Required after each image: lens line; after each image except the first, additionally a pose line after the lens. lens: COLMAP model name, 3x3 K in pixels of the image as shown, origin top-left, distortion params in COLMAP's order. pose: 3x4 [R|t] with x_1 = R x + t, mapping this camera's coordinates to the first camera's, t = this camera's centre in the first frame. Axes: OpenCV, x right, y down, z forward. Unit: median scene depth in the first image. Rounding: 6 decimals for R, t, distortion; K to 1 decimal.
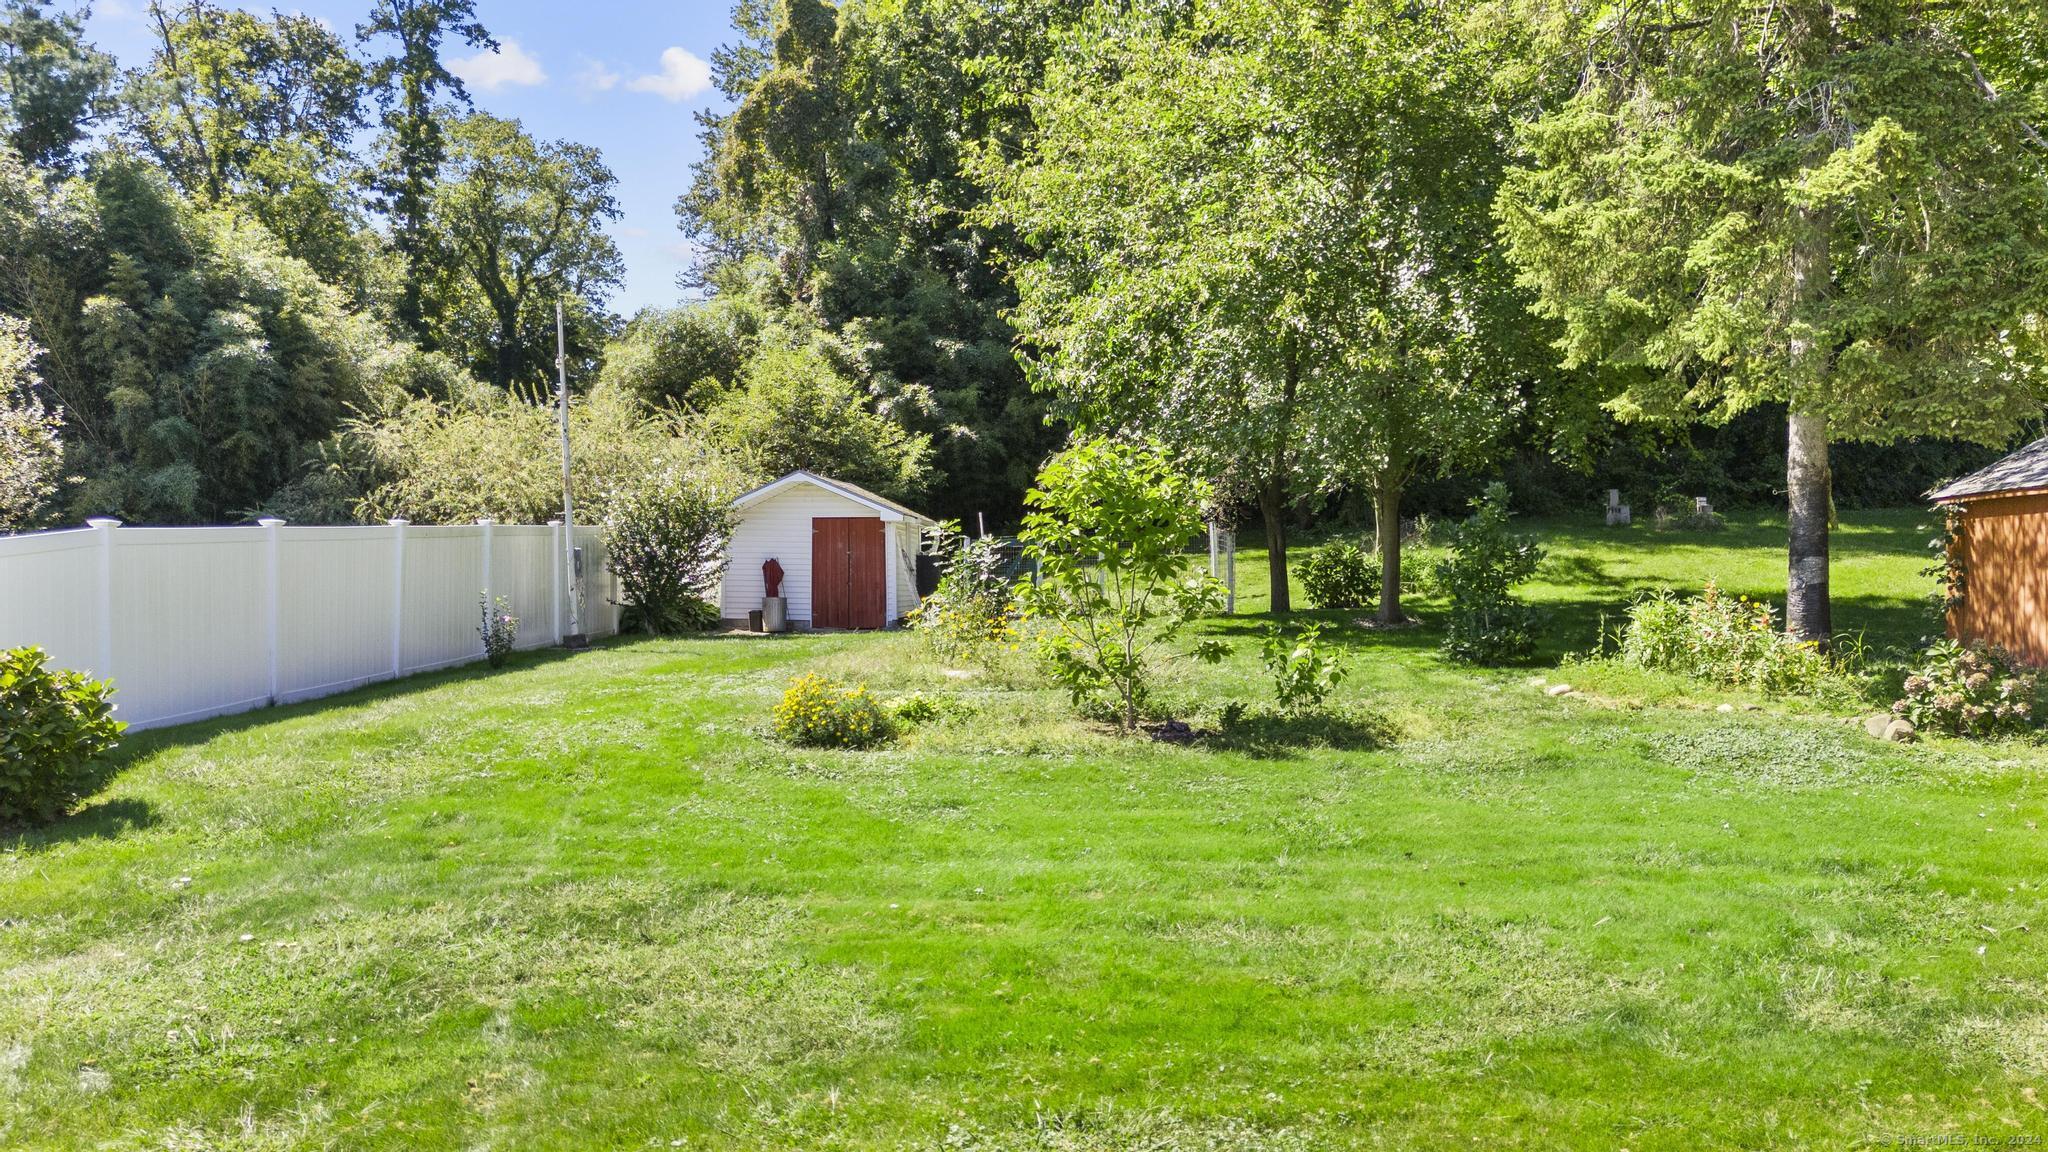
lens RADIAL K [[1505.3, 0, 1024.0], [0, 1505.3, 576.0], [0, 0, 1]] dist [0.072911, -0.086419]
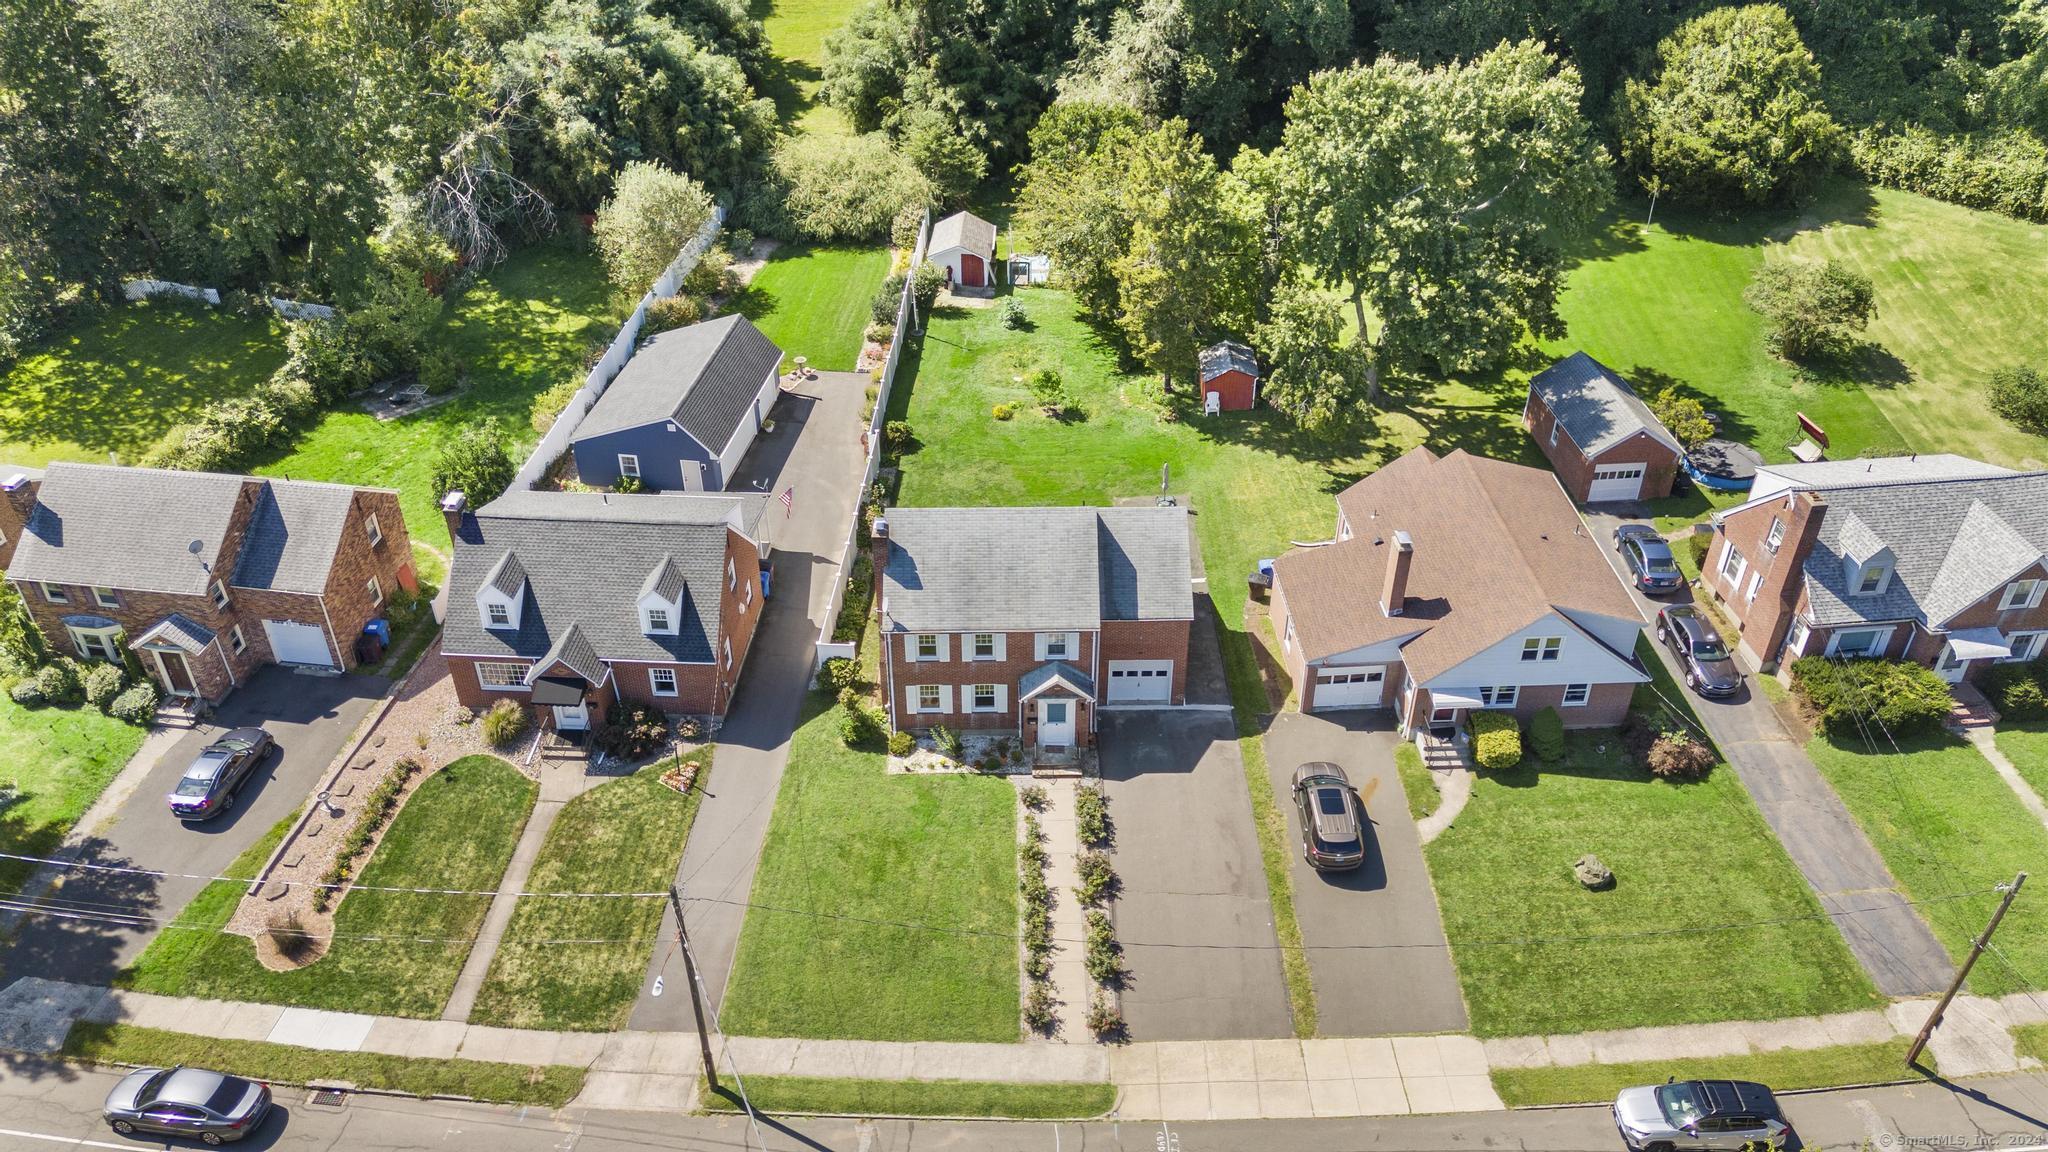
lens RADIAL K [[1499.6, 0, 1031.3], [0, 1499.6, 573.2], [0, 0, 1]] dist [0.109611, -0.150835]
pose [[0.999772, -0.012992, 0.016938, -0.036792], [0.000578, 0.809652, 0.586910, -1.002932], [-0.021339, -0.586767, 0.809475, -1.487263]]
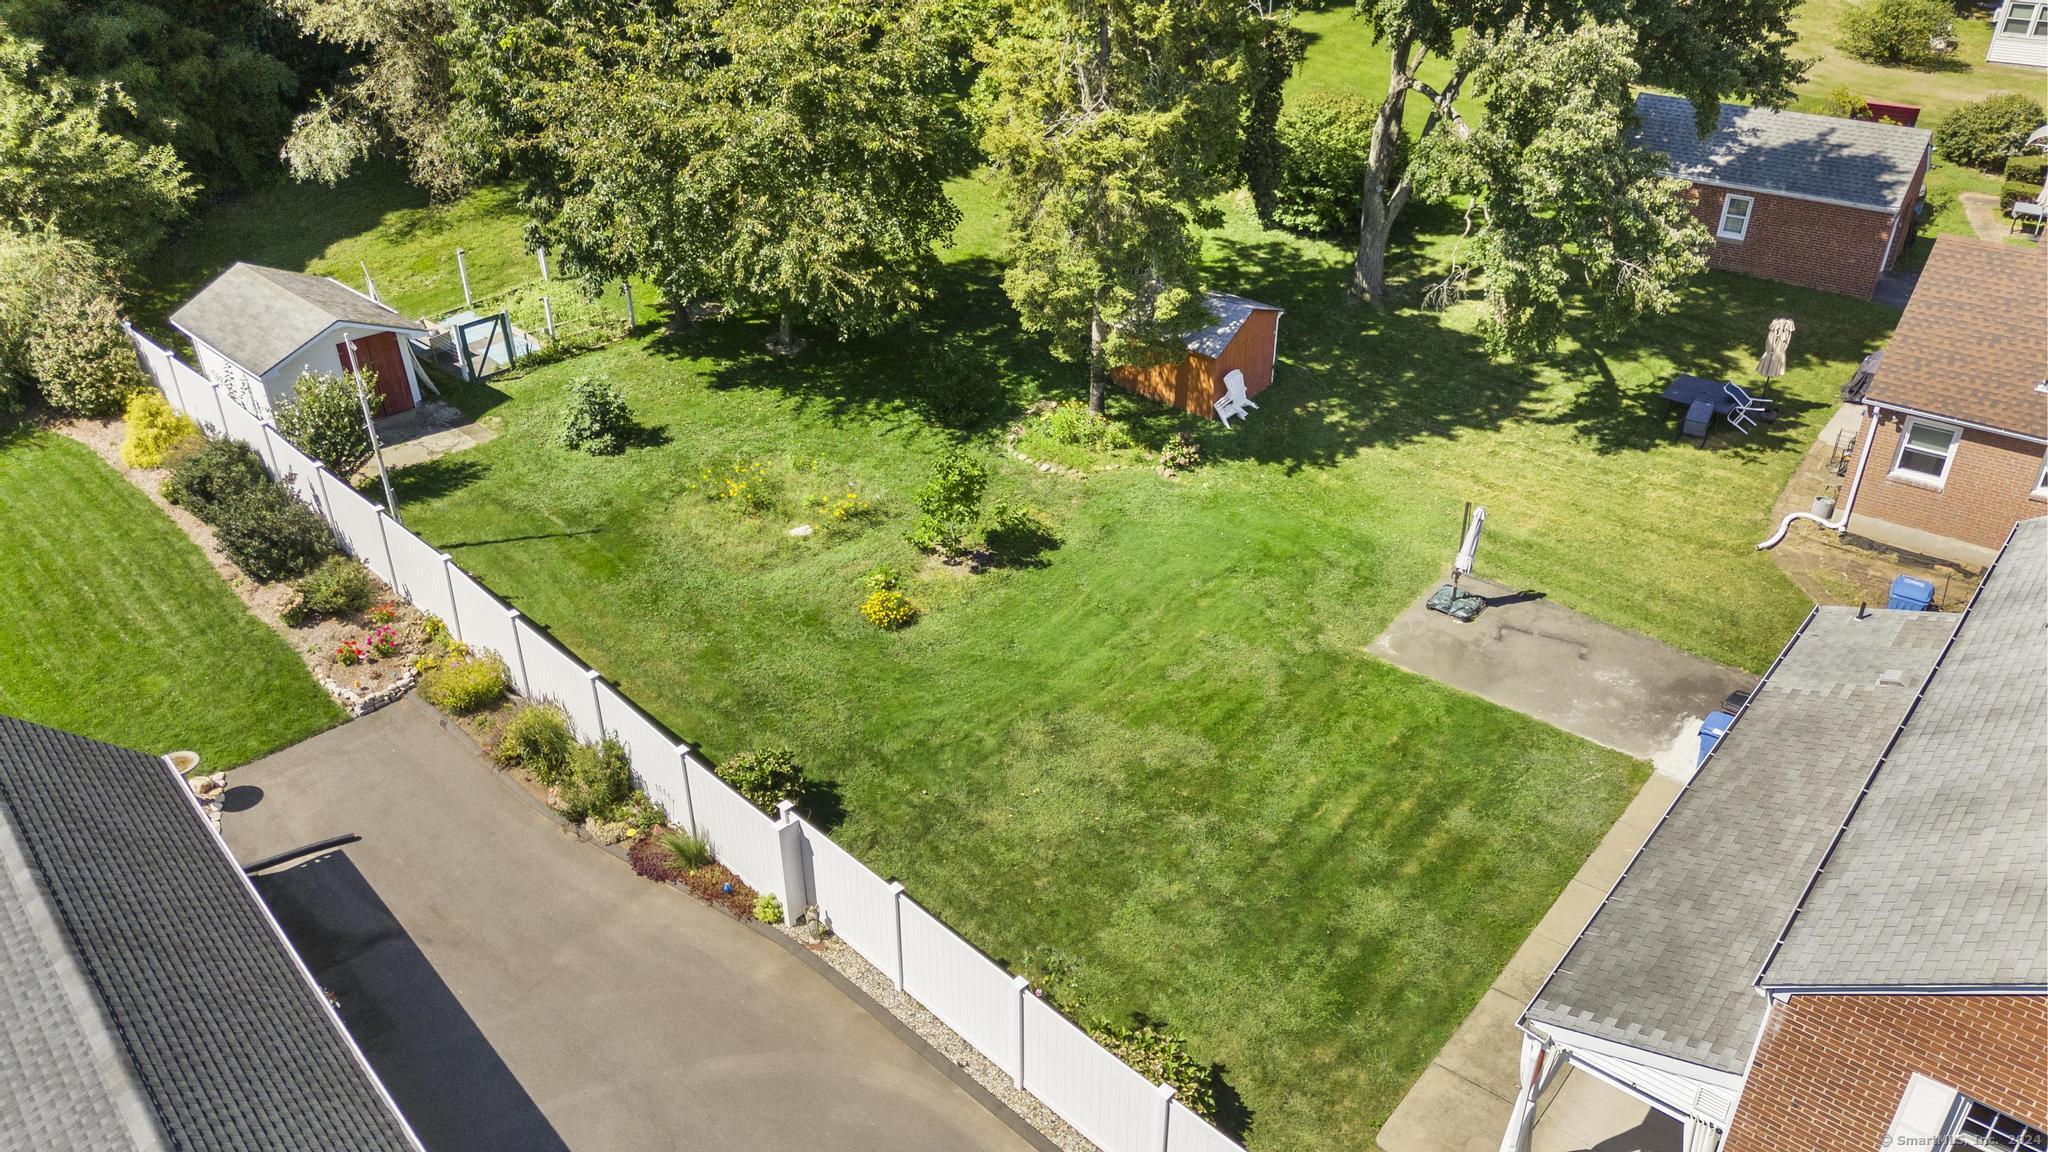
lens RADIAL K [[1499.6, 0, 1031.3], [0, 1499.6, 573.2], [0, 0, 1]] dist [0.109611, -0.150835]
pose [[0.634893, -0.396223, 0.663263, -0.488748], [-0.000596, 0.858230, 0.513265, -0.372160], [-0.772600, -0.326263, 0.544648, -0.141298]]
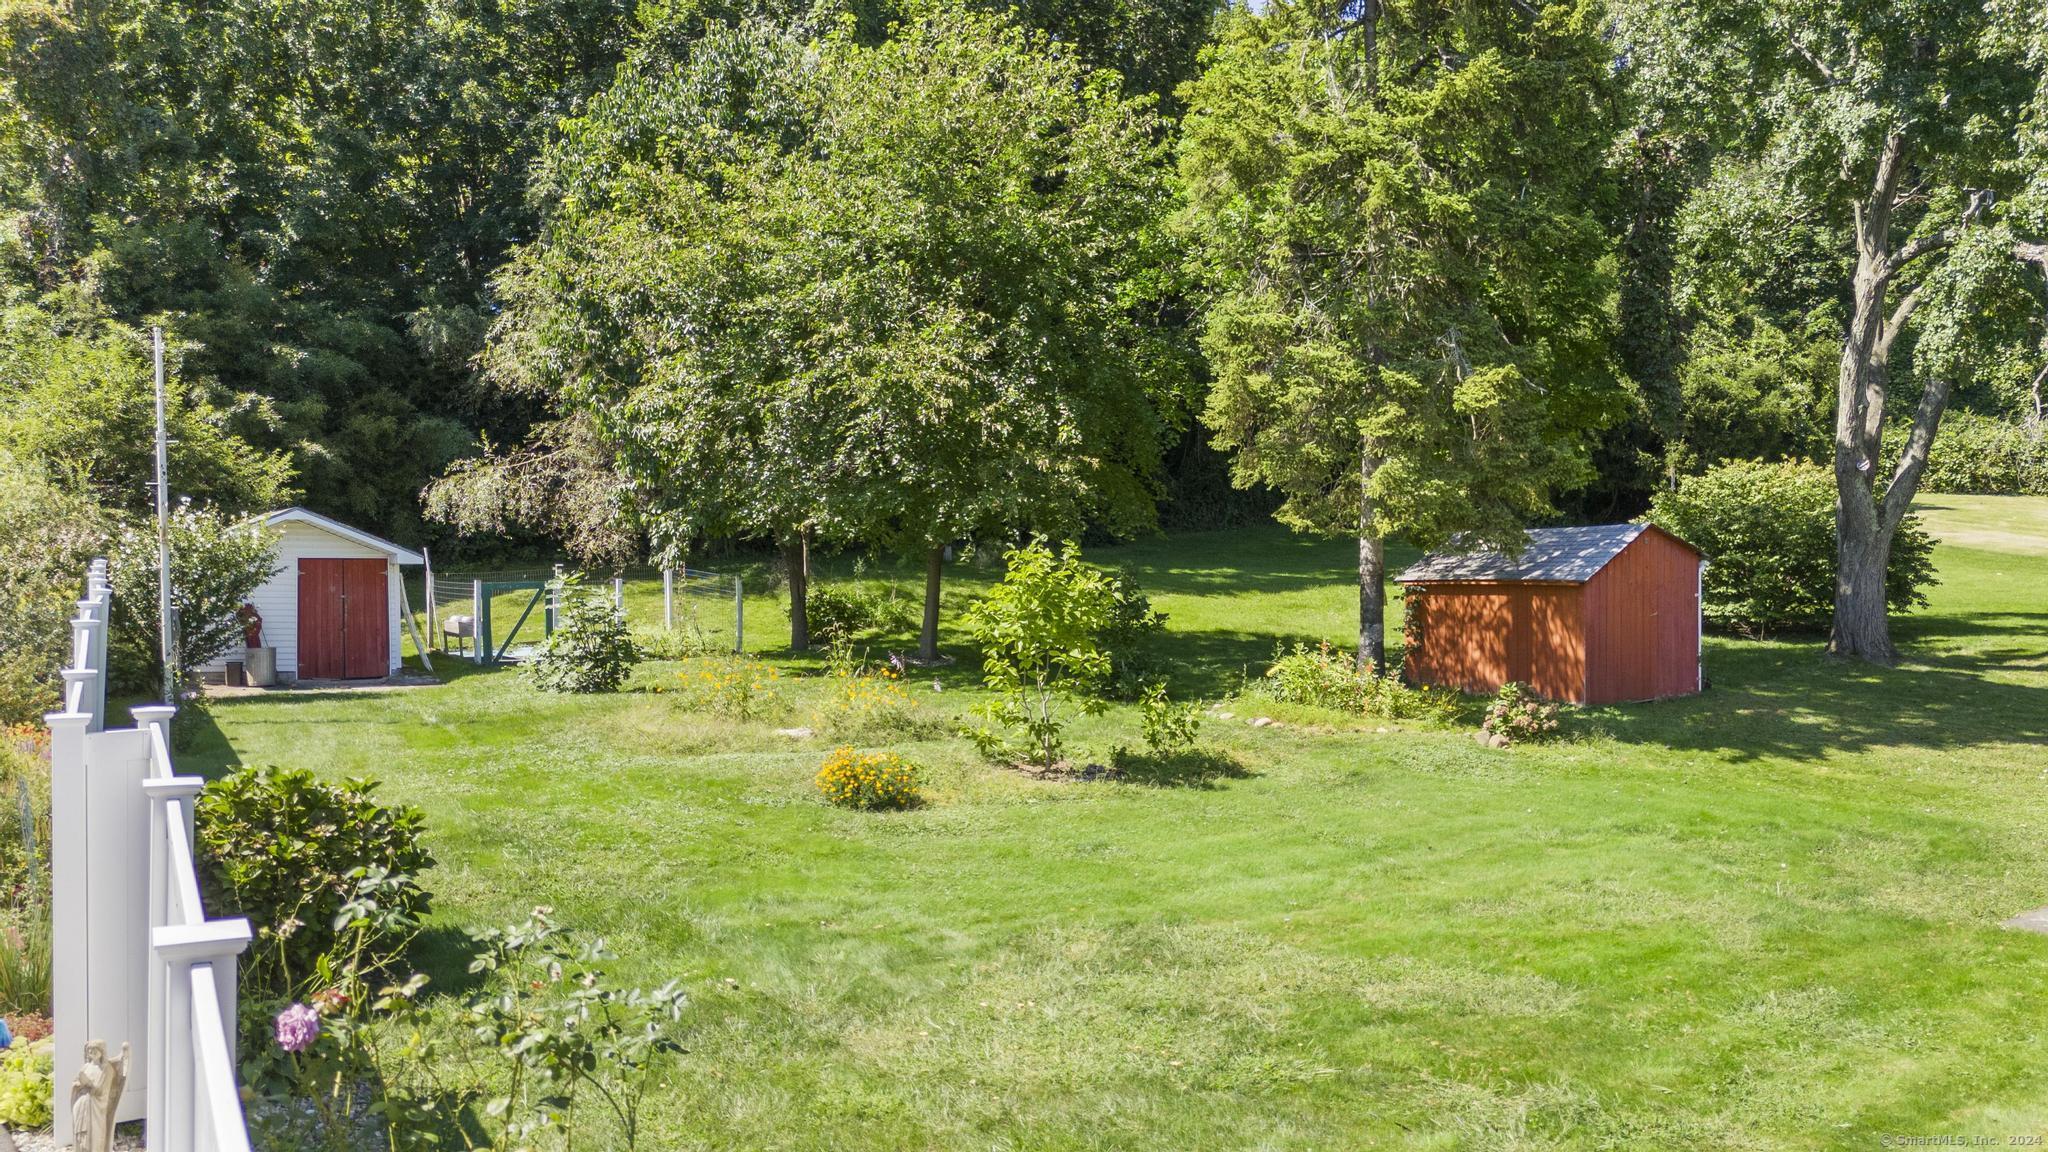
lens RADIAL K [[1505.3, 0, 1024.0], [0, 1505.3, 576.0], [0, 0, 1]] dist [0.072911, -0.086419]
pose [[0.815190, 0.001775, 0.579191, -0.224871], [-0.003259, 0.999994, 0.001523, -0.021881], [-0.579185, -0.003129, 0.815190, -0.004908]]
